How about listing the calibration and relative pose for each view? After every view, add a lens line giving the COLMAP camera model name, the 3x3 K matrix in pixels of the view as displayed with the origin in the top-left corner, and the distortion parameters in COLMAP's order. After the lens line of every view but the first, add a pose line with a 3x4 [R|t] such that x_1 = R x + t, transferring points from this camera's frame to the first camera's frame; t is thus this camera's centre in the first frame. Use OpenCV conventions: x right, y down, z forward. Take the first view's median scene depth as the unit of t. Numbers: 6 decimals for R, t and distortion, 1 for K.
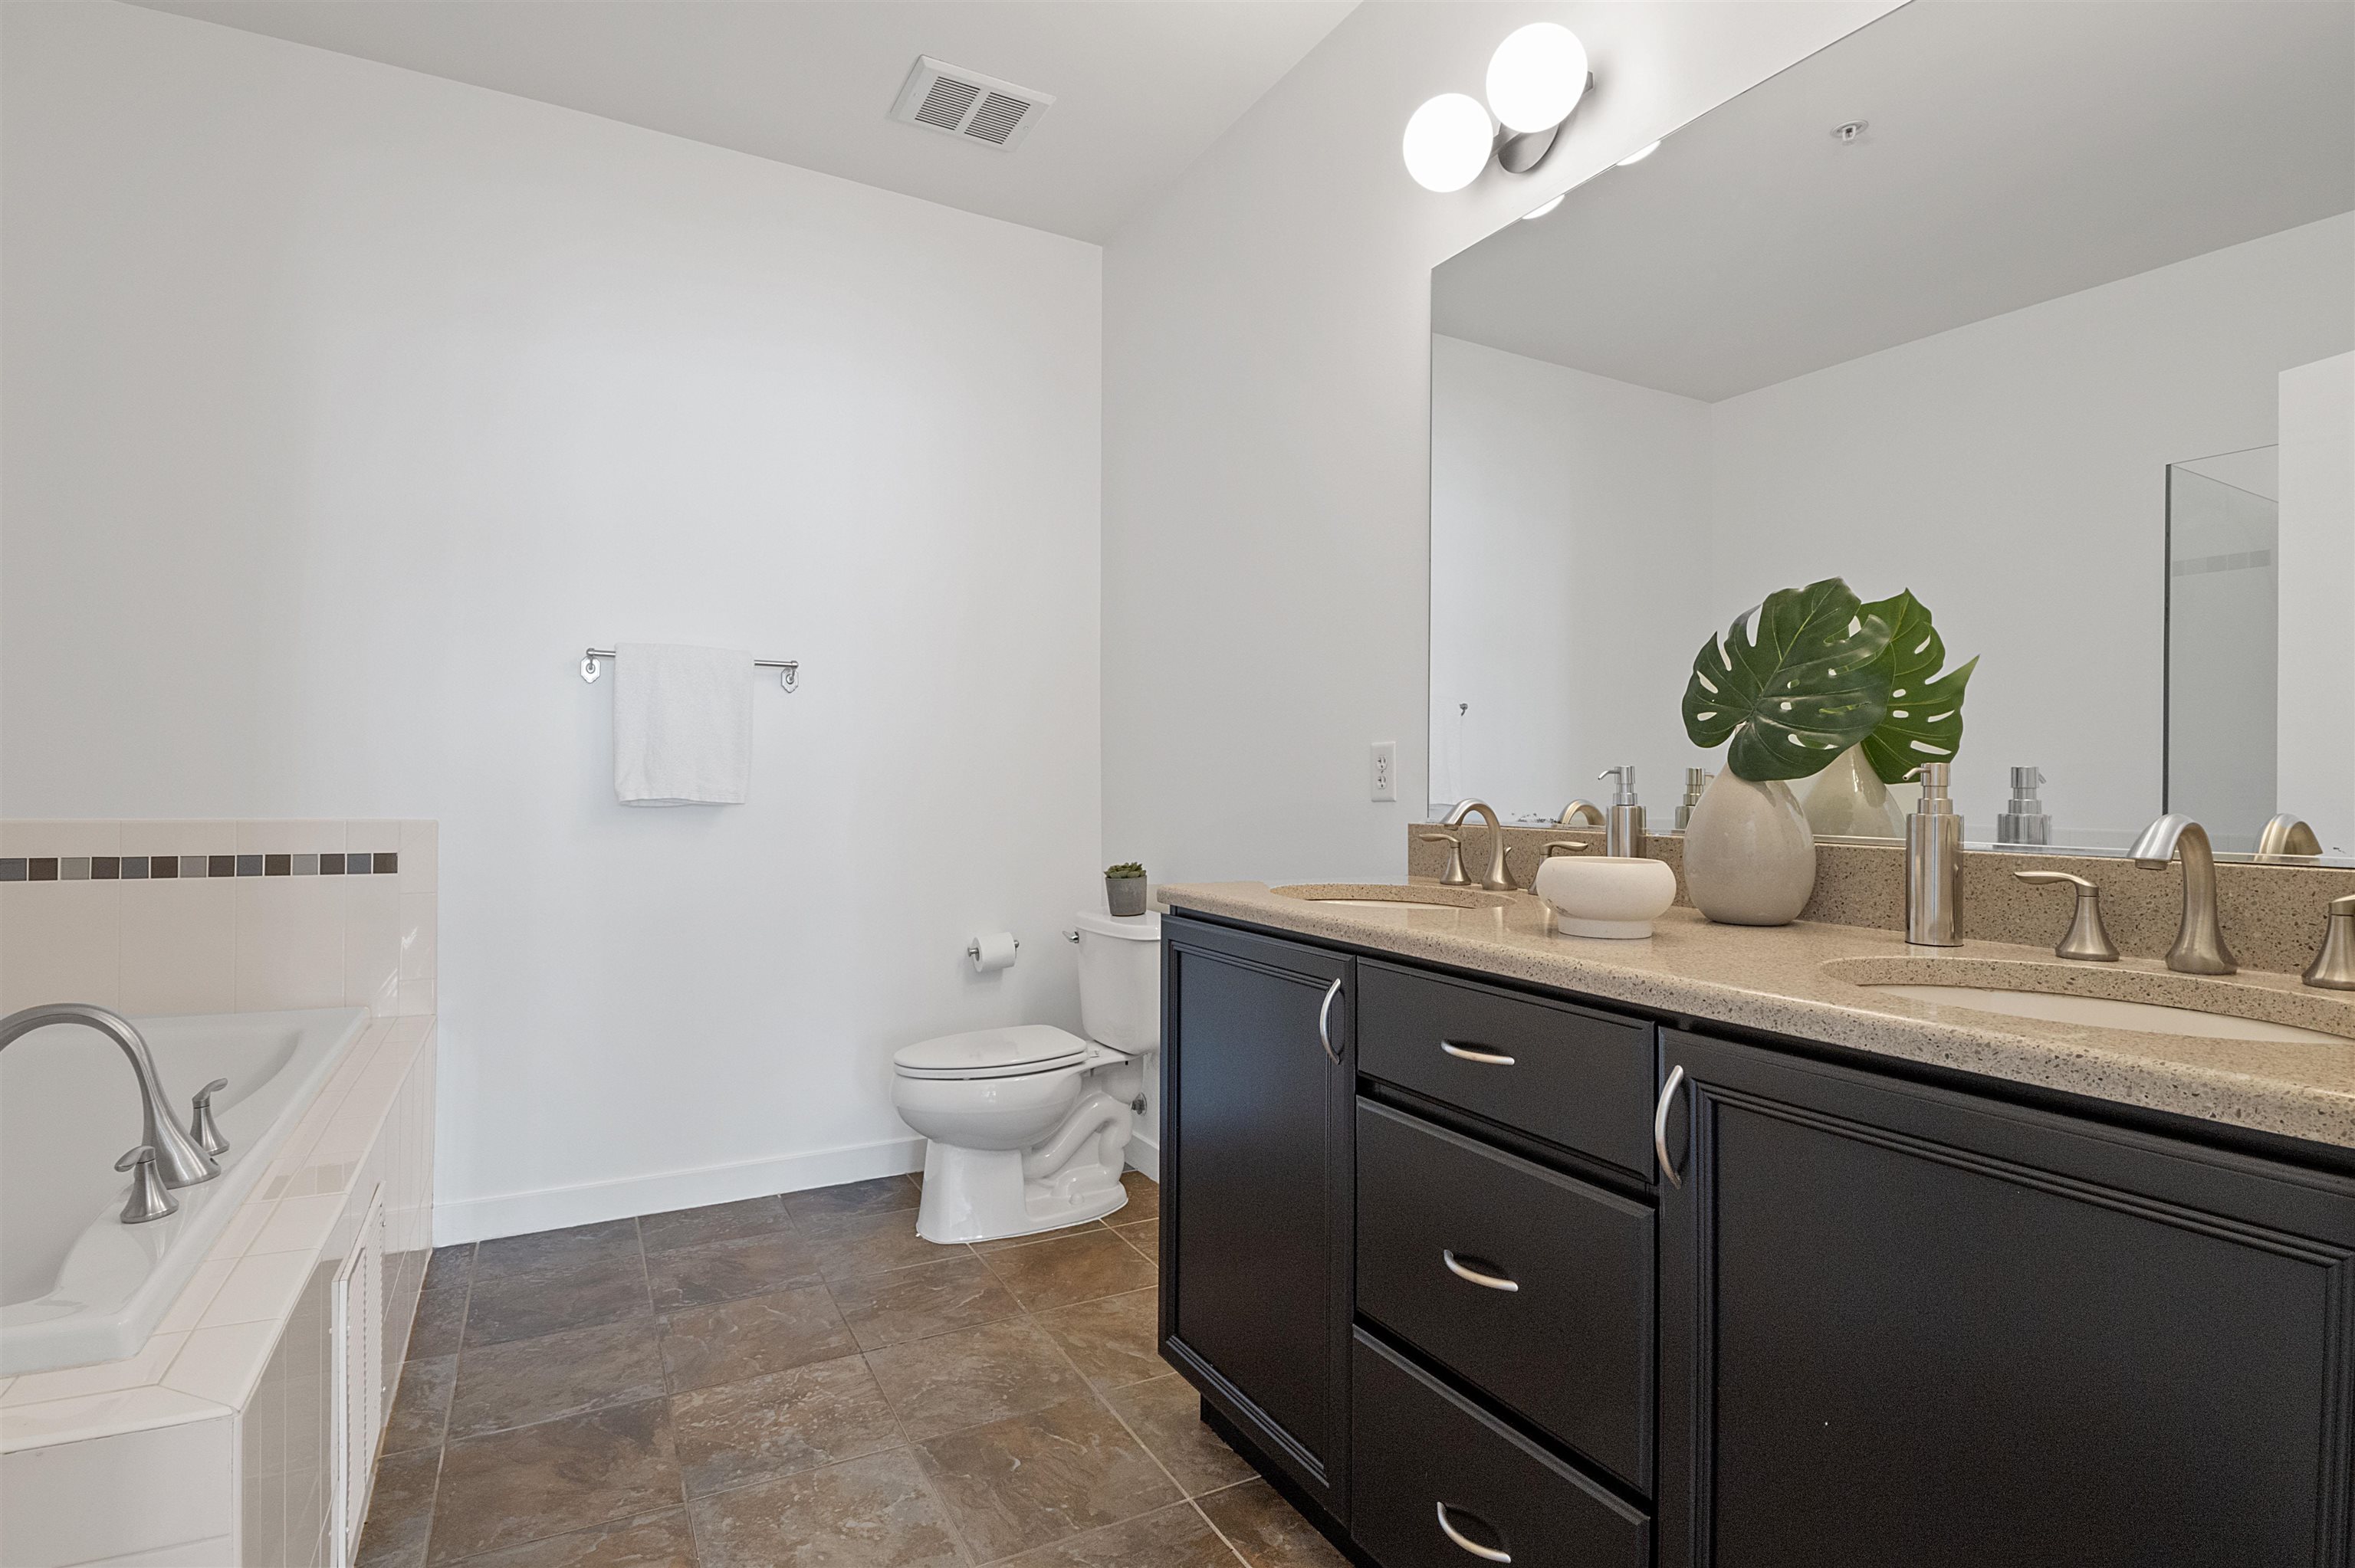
lens RADIAL K [[1135.6, 0, 1174.6], [0, 1135.6, 783.9], [0, 0, 1]] dist [0.017603, -0.029529]
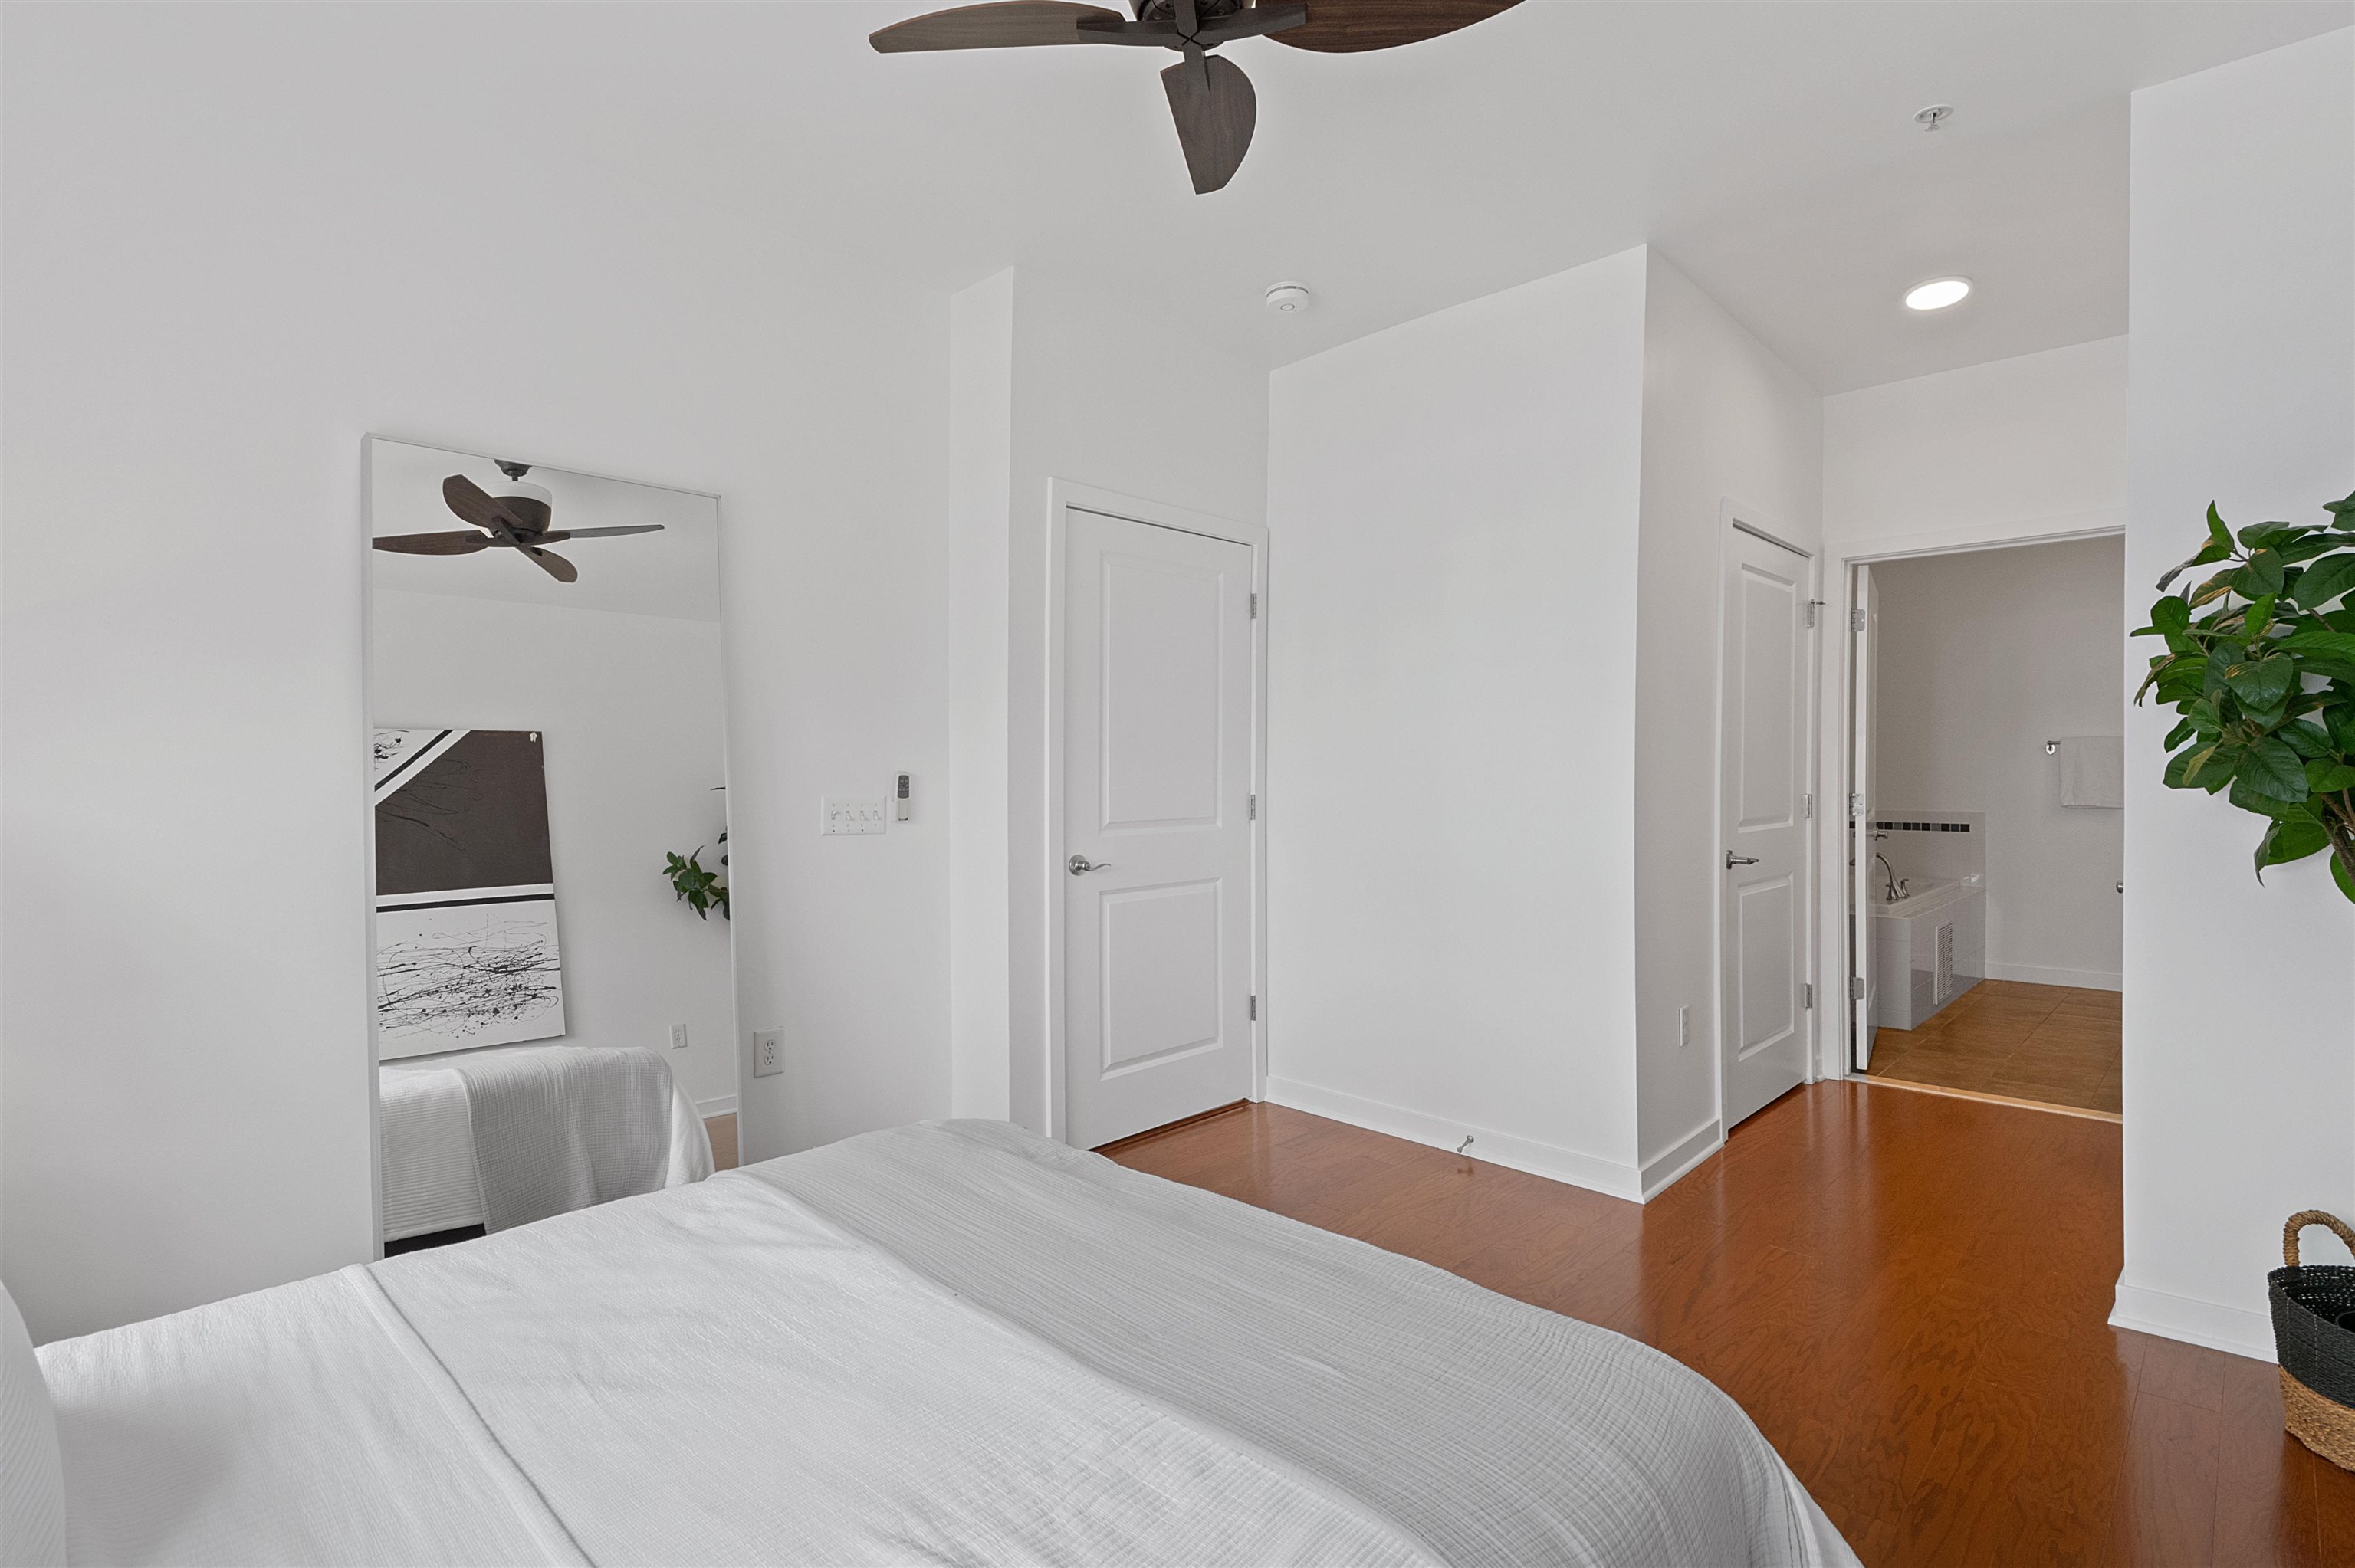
lens RADIAL K [[1144.9, 0, 1177.5], [0, 1144.9, 784.0], [0, 0, 1]] dist [0.026674, -0.031034]
pose [[0.299211, -0.000513, -0.954187, 1.527920], [0.009993, 0.999947, 0.002596, -0.066692], [0.954135, -0.010312, 0.299200, -1.797351]]
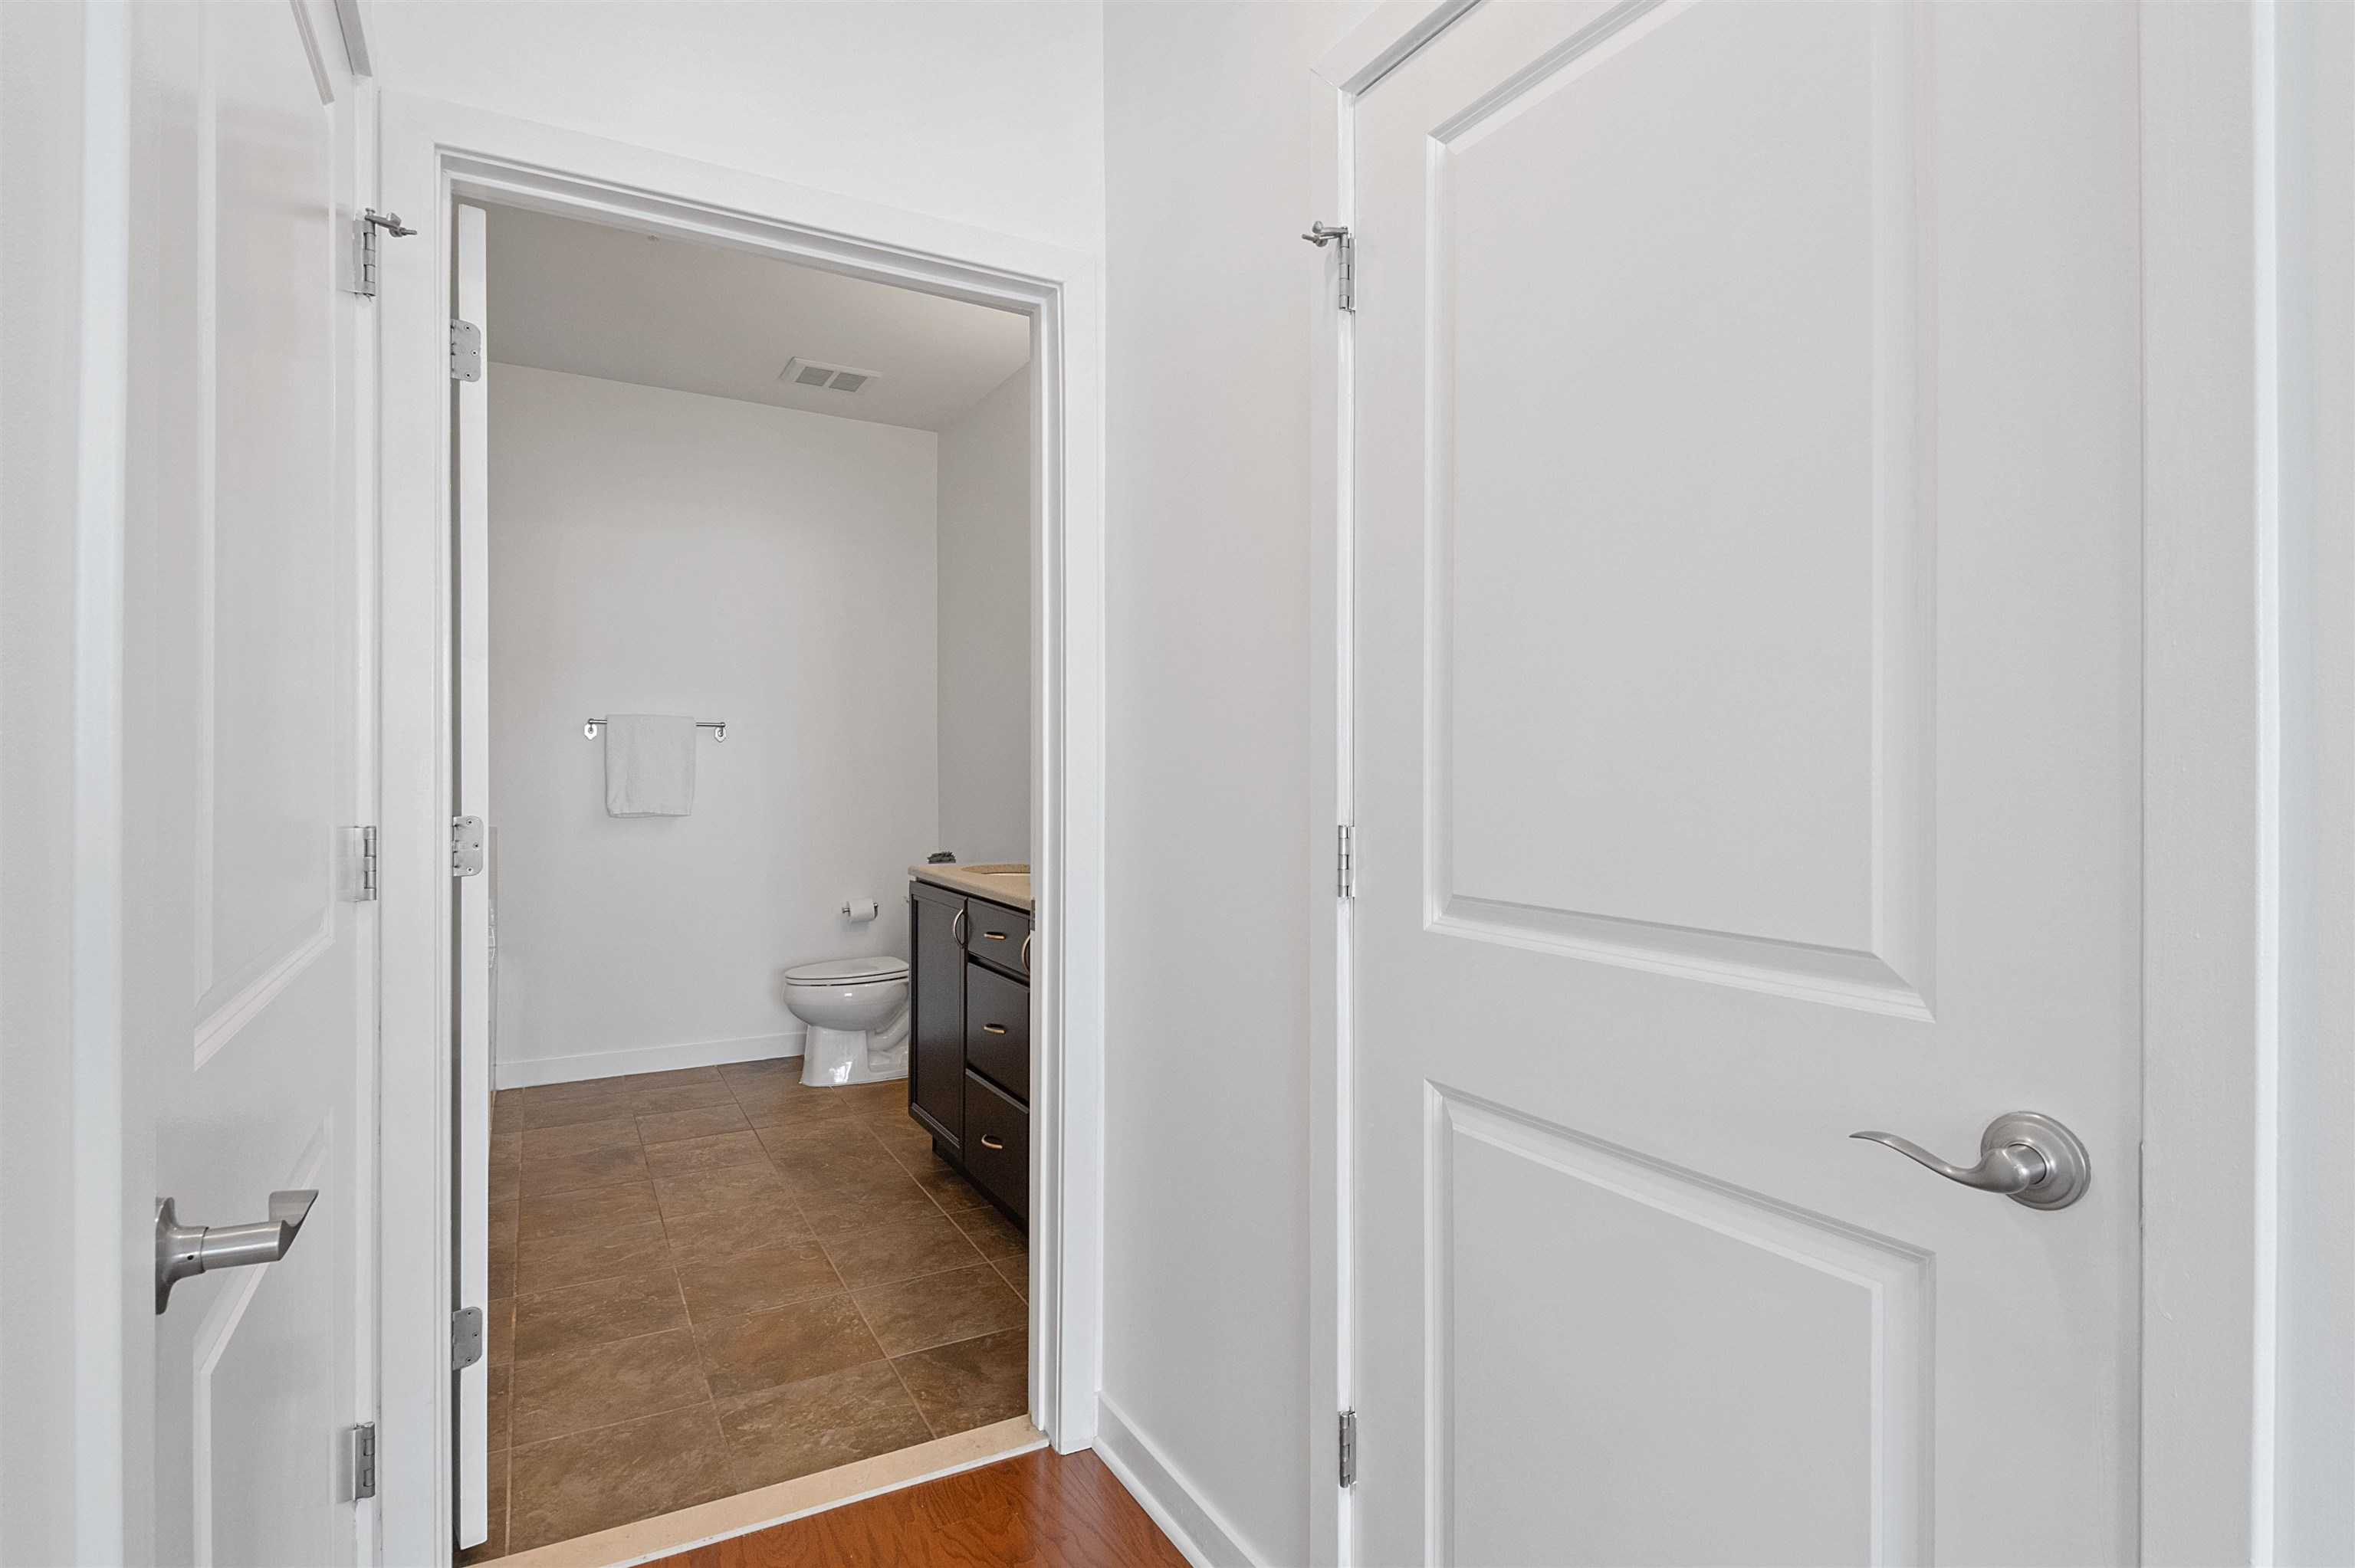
lens RADIAL K [[1120.9, 0, 1184.7], [0, 1120.9, 778.4], [0, 0, 1]] dist [0.000598, 0.000140]
pose [[0.999585, -0.004528, 0.028439, 0.344852], [0.004286, 0.999954, 0.008557, -0.057211], [-0.028477, -0.008432, 0.999559, -0.749863]]
